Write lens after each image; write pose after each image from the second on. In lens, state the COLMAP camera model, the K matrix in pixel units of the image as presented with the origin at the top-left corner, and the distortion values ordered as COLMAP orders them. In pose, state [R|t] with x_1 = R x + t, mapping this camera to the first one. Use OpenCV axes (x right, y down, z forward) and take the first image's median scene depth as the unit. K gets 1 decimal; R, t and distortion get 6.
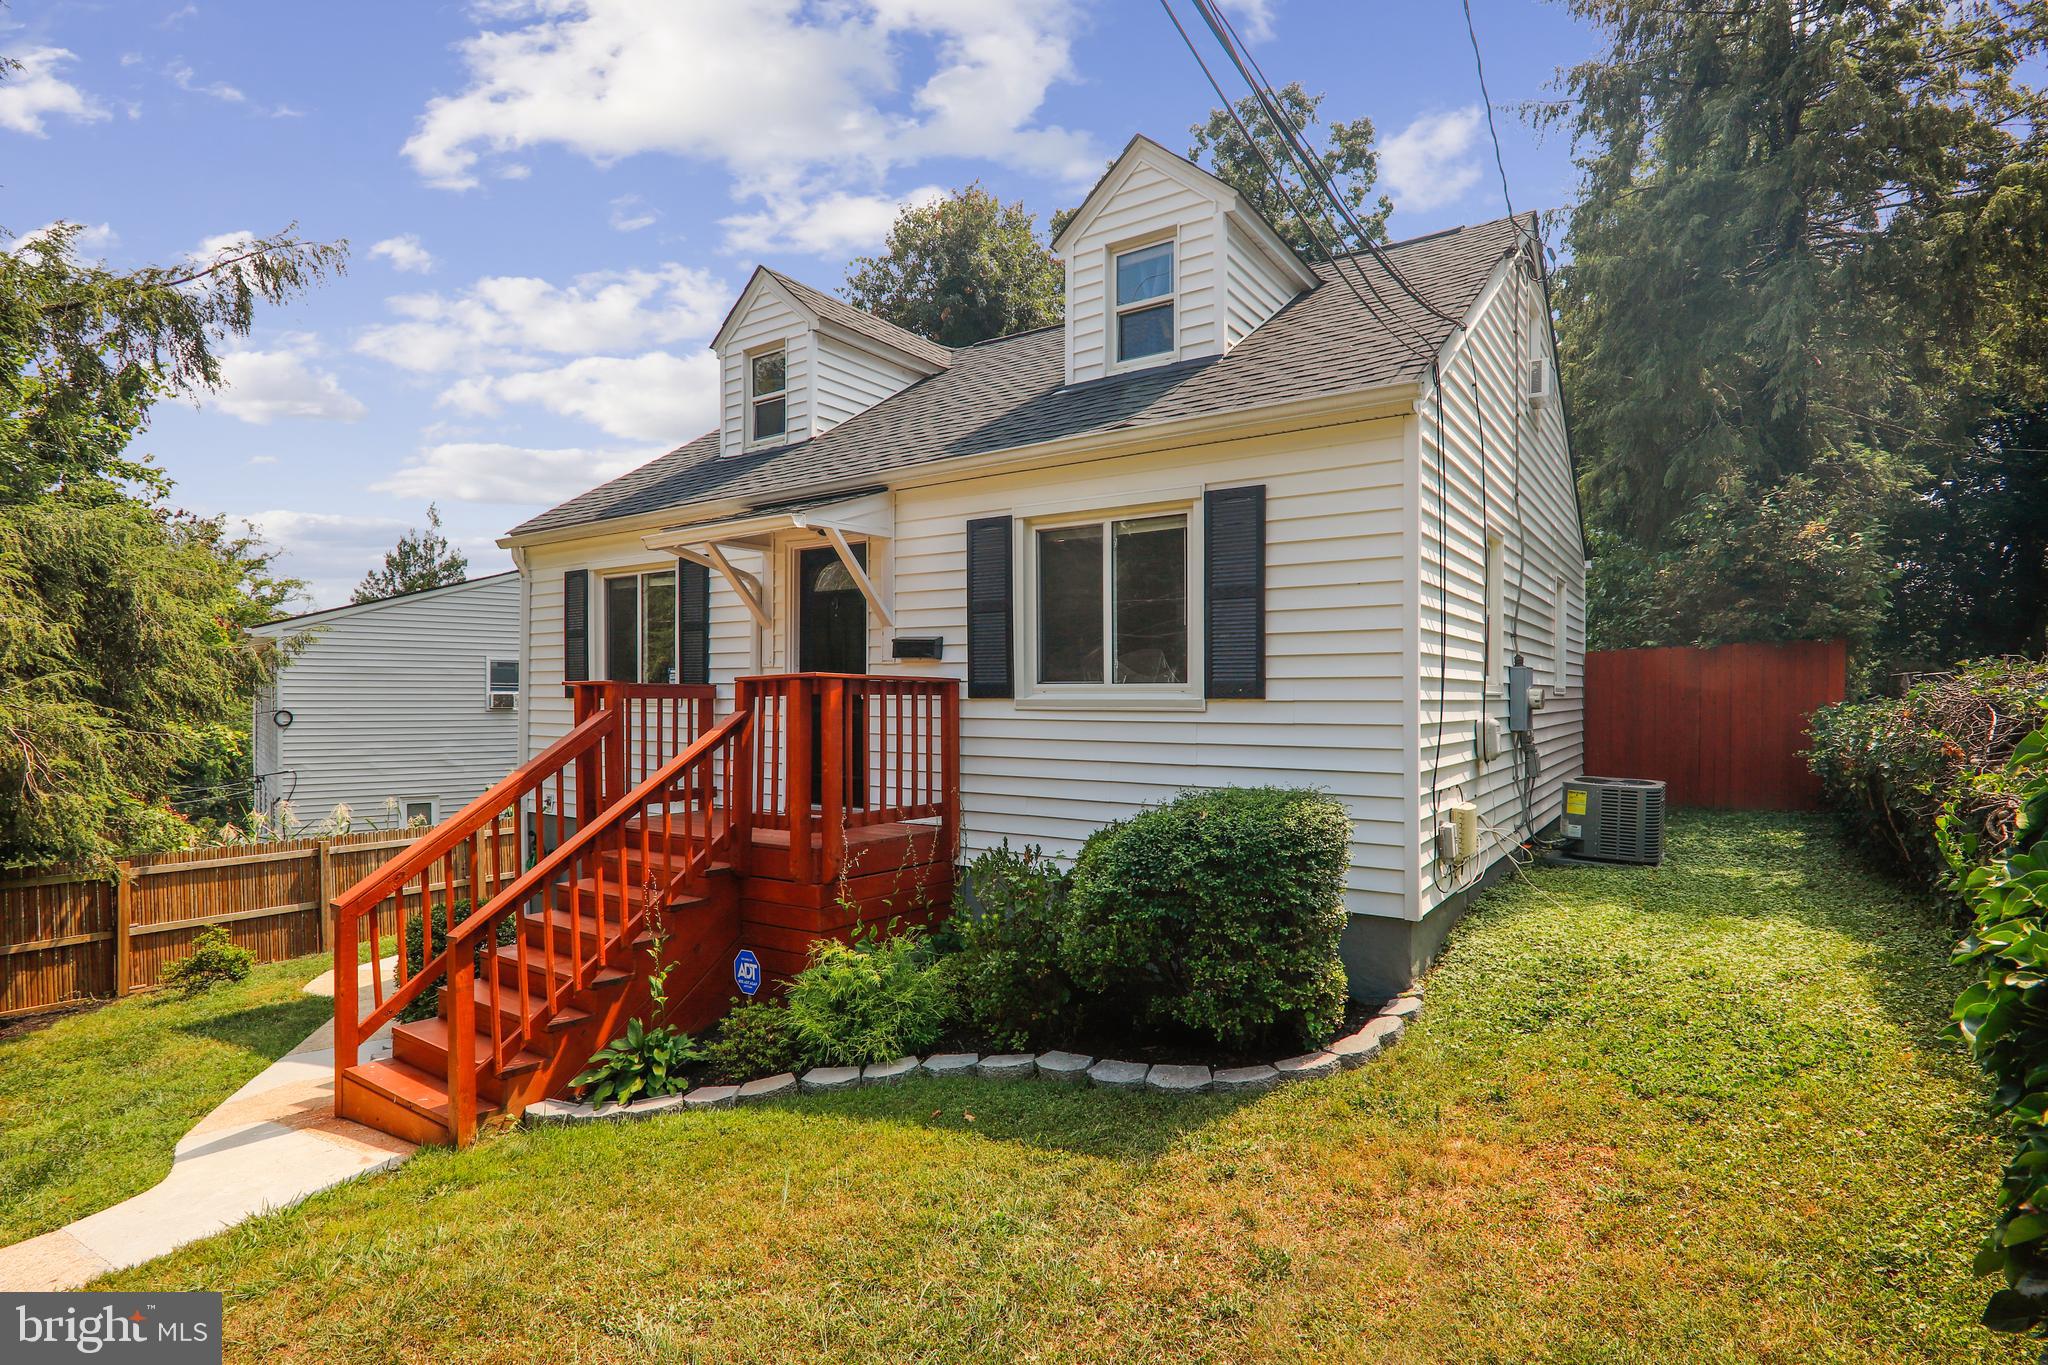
lens RADIAL K [[1020.5, 0, 1024.0], [0, 1020.5, 682.5], [0, 0, 1]] dist [-0.023474, -0.000001]
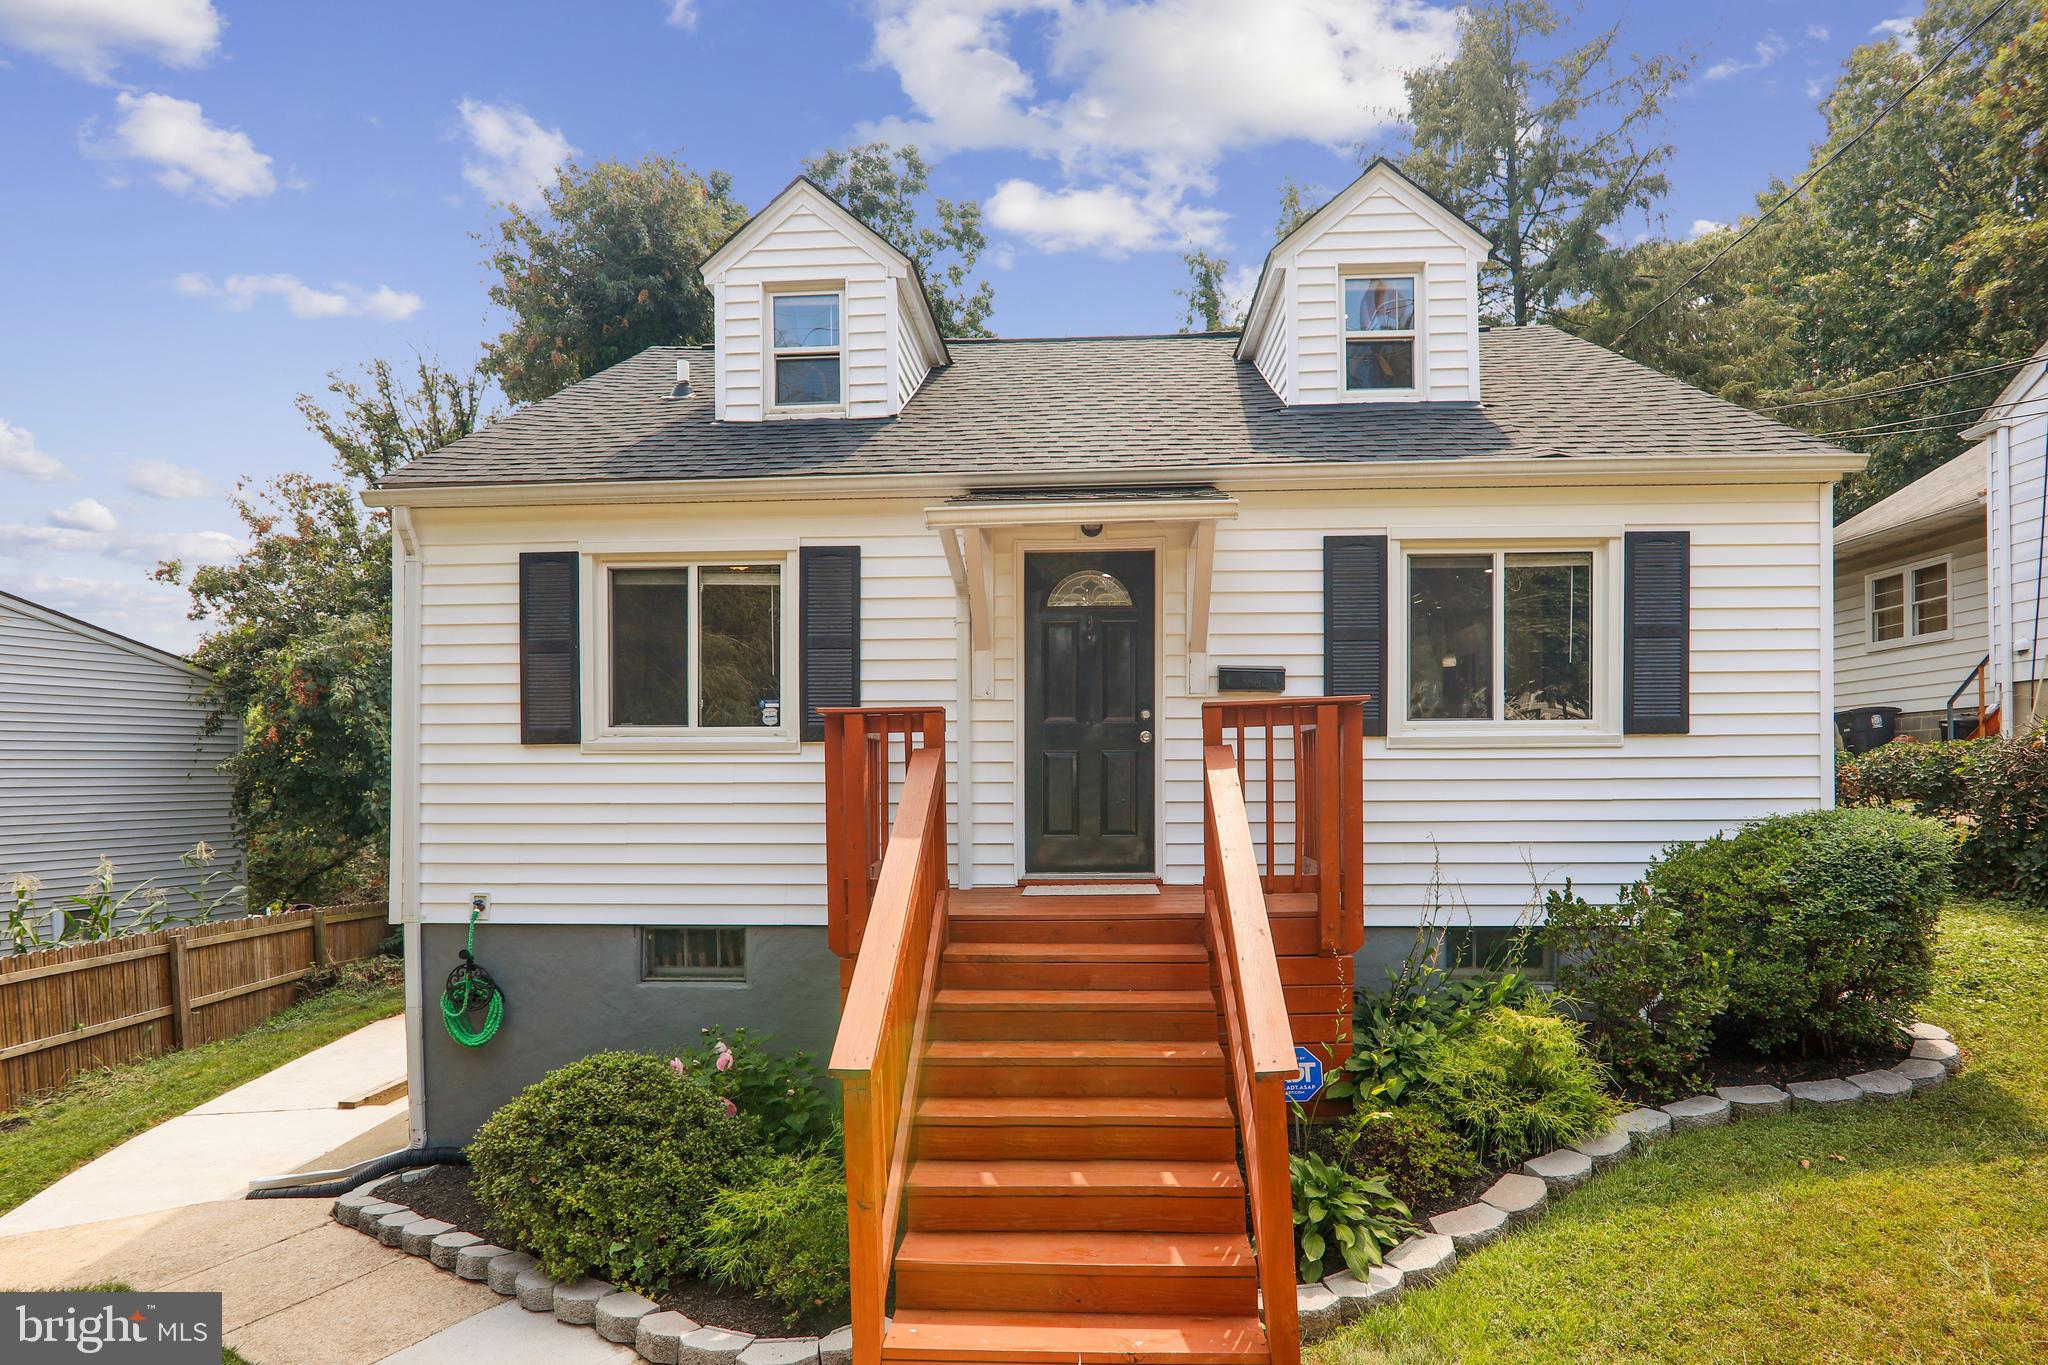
lens RADIAL K [[885.0, 0, 1024.2], [0, 885.0, 759.6], [0, 0, 1]] dist [-0.000660, -0.000110]
pose [[0.841746, -0.021774, 0.539434, -0.693605], [0.001841, 0.999296, 0.037465, 0.006255], [-0.539870, -0.030543, 0.841194, 0.484969]]
